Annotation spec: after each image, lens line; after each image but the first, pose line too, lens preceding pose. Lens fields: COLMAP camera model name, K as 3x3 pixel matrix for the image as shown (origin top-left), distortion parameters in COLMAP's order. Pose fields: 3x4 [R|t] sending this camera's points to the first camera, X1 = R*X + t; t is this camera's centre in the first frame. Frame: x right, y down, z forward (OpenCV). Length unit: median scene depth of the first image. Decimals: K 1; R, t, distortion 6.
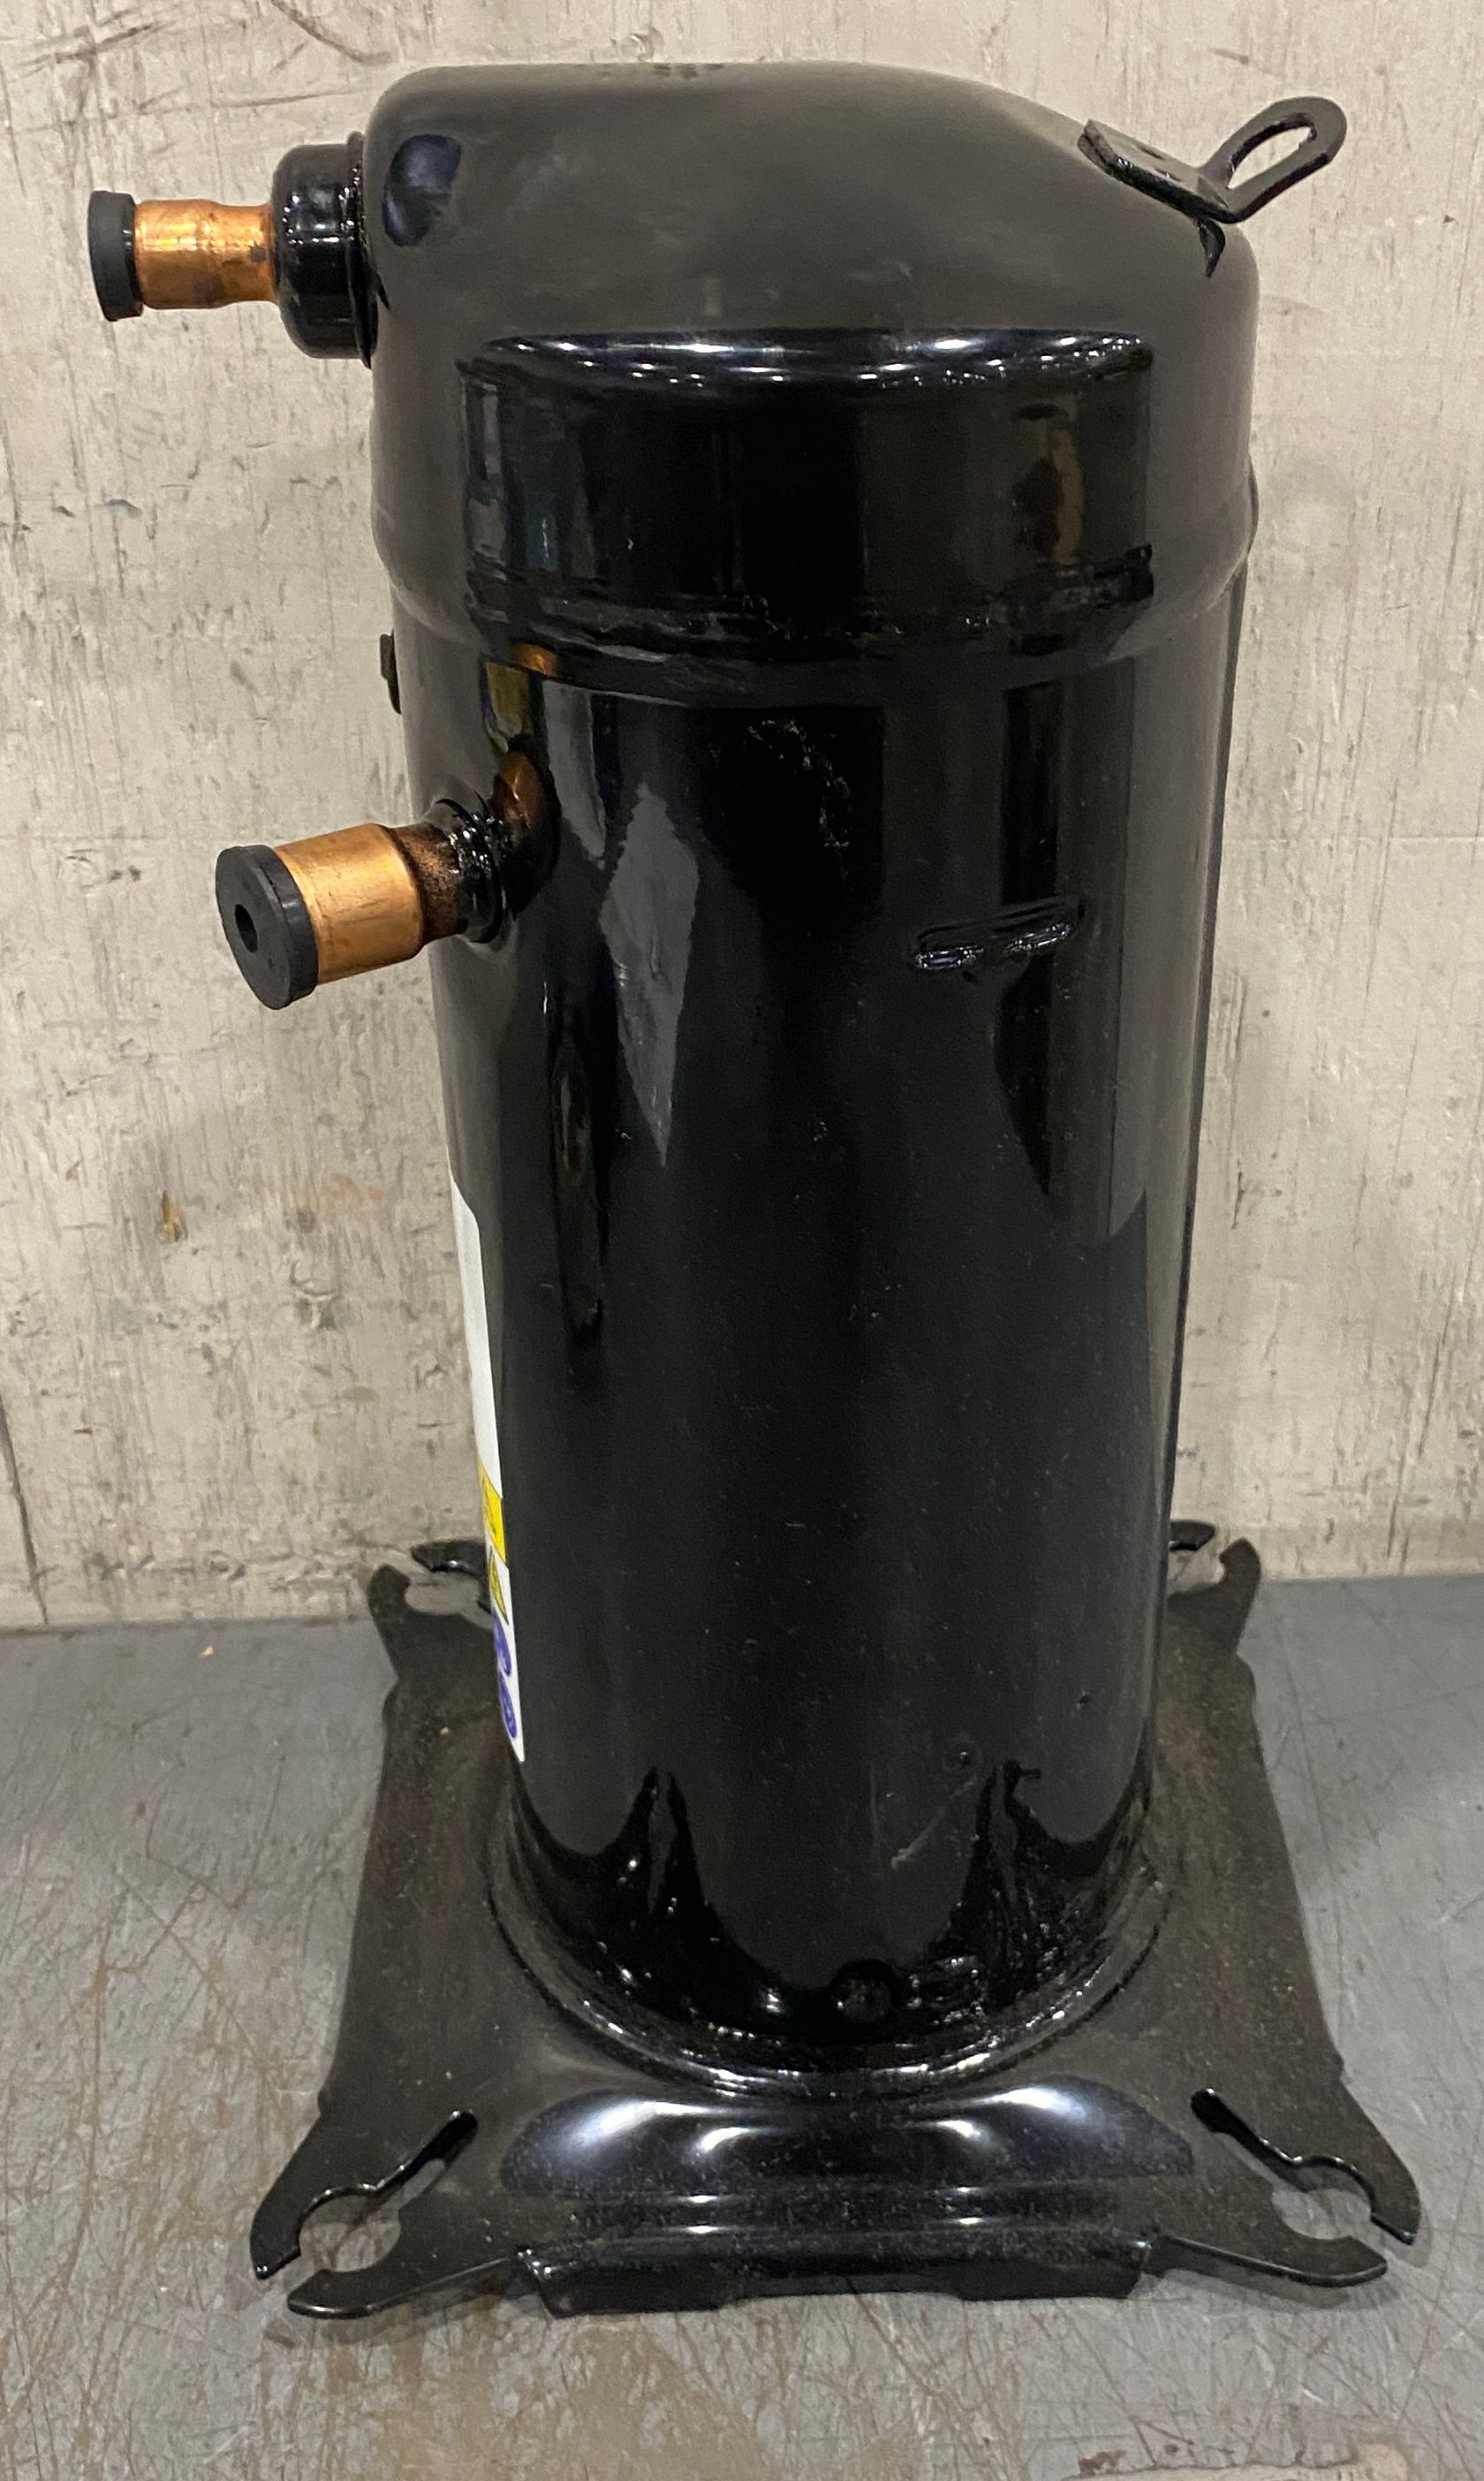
lens RADIAL K [[2862.3, 0, 853.2], [0, 2862.3, 1254.2], [0, 0, 1]] dist [0.135095, 0.000000]
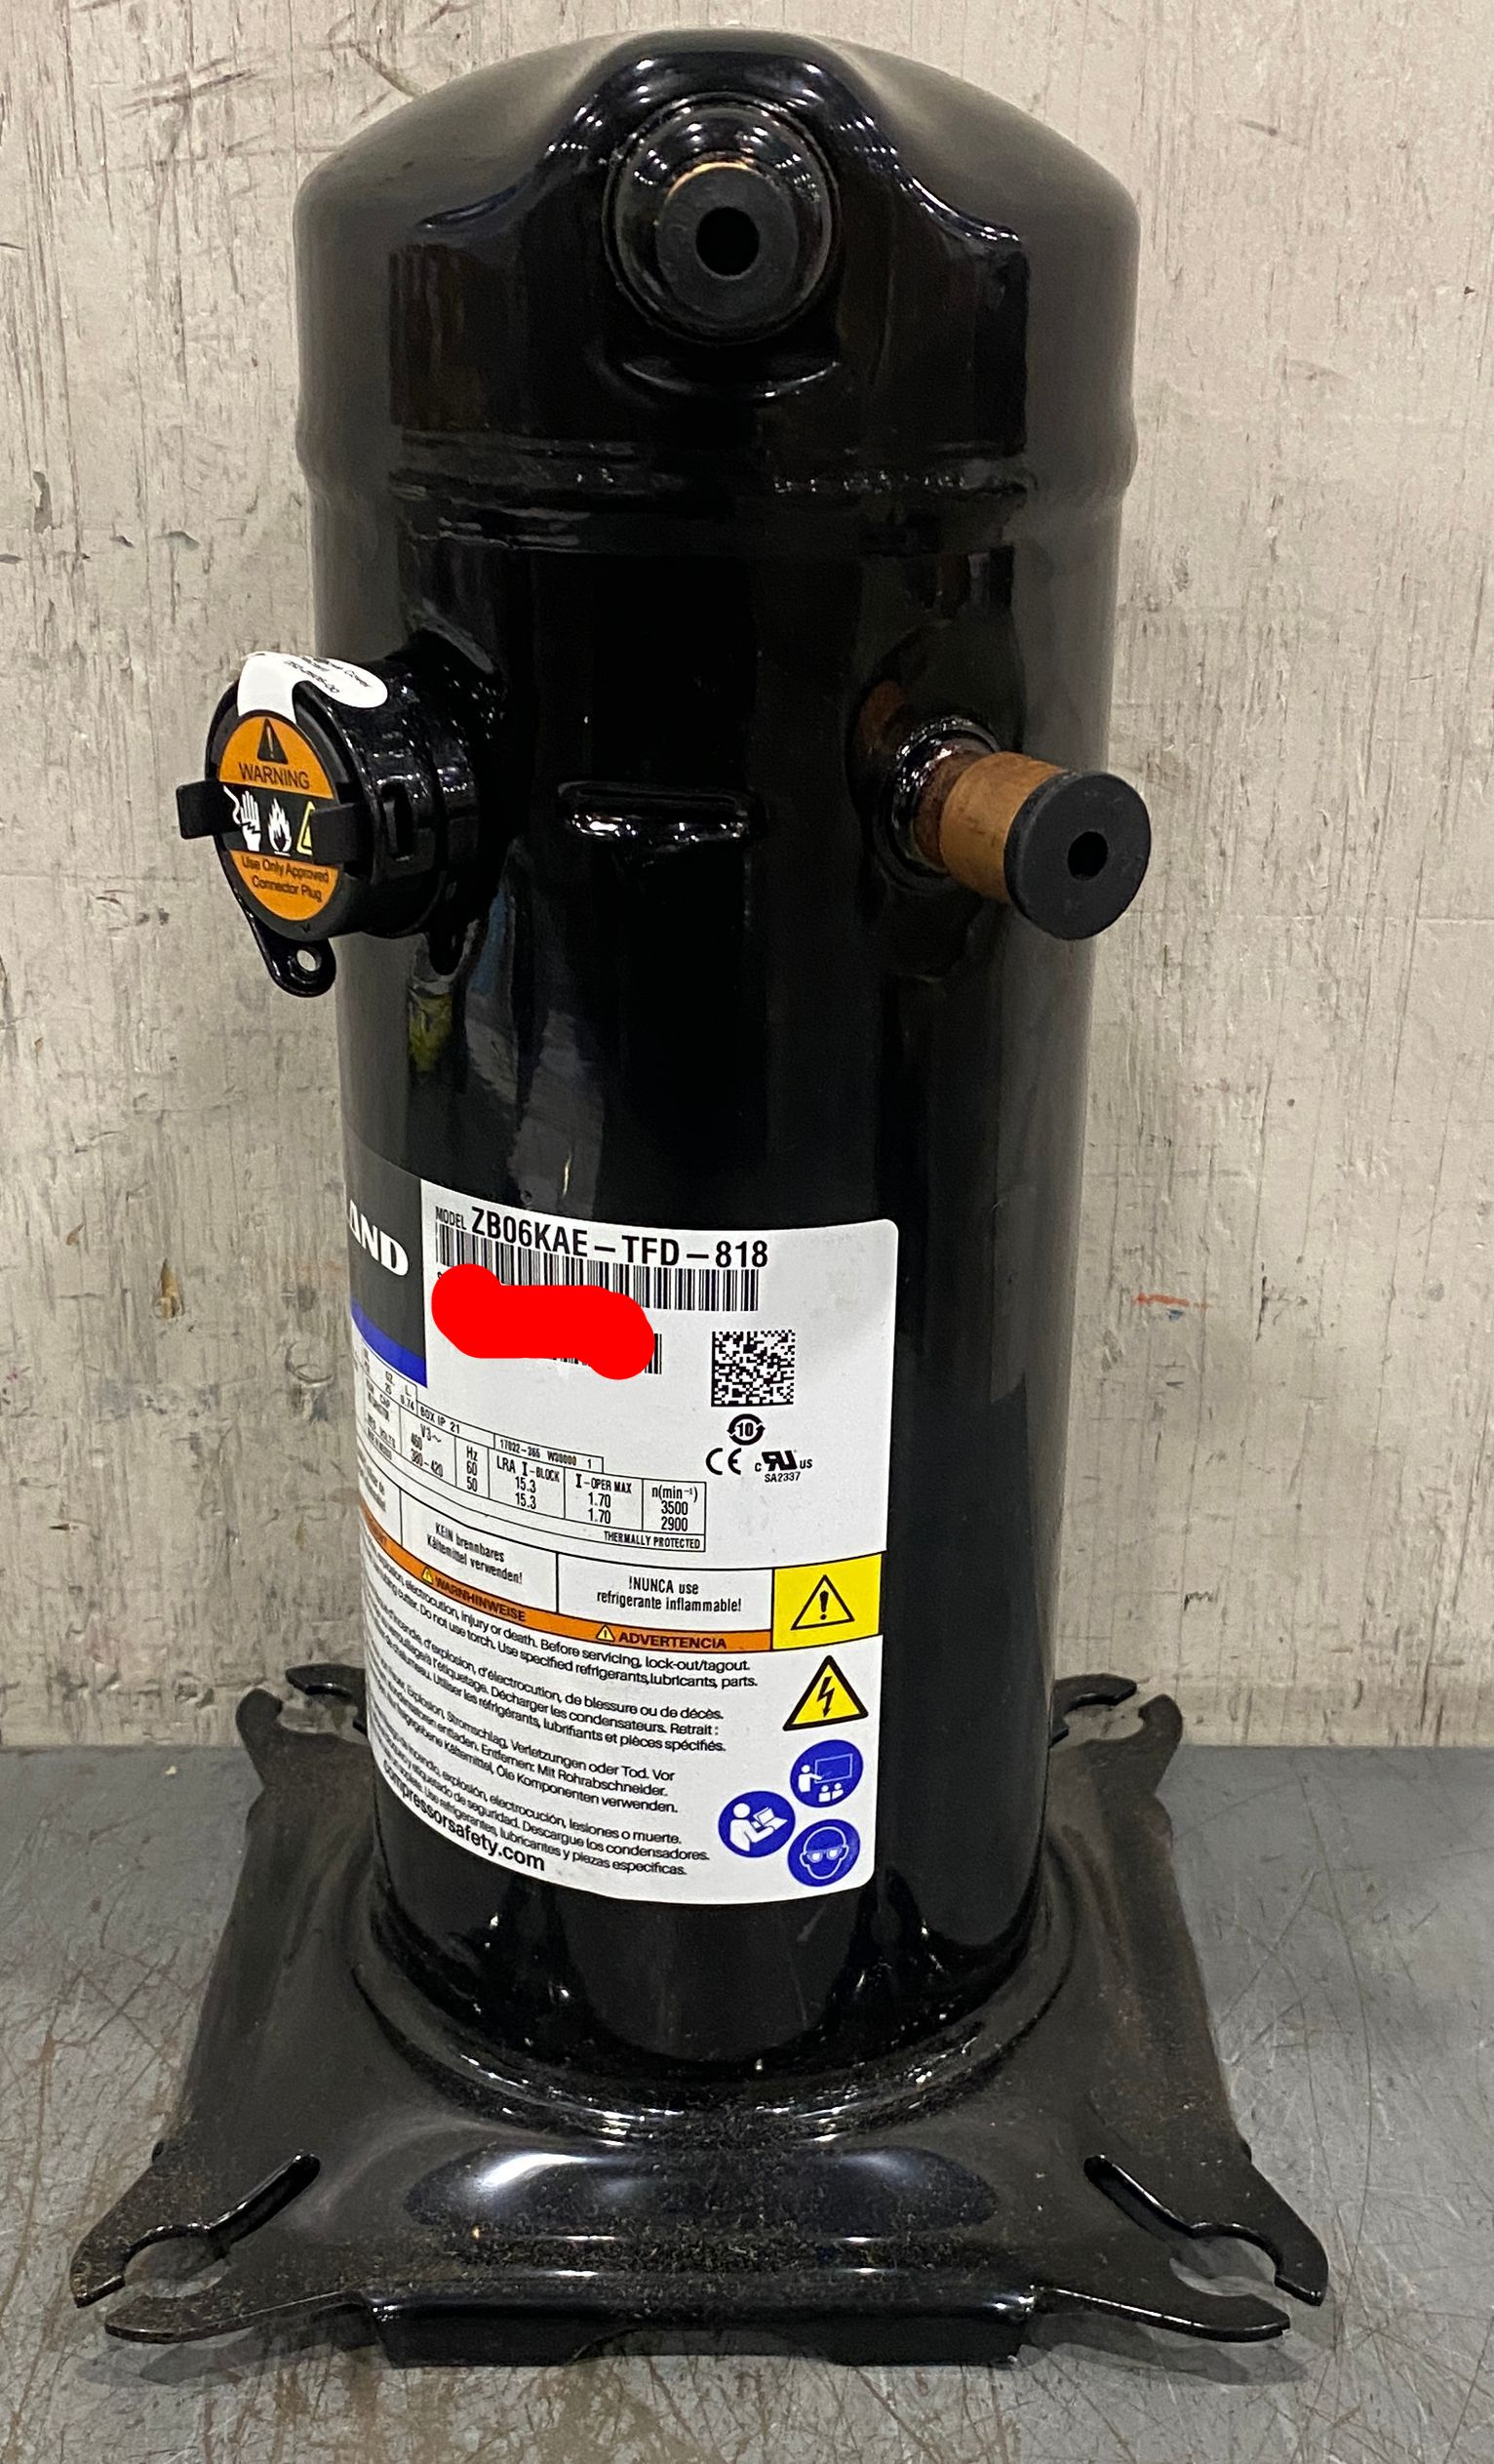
lens RADIAL K [[3141.1, 0, 804.0], [0, 3141.1, 1288.0], [0, 0, 1]] dist [0.168856, 0.000000]
pose [[0.999510, 0.027481, -0.014957, -0.005267], [-0.029706, 0.983597, -0.177920, 0.173200], [0.009822, 0.178277, 0.983931, -0.054621]]
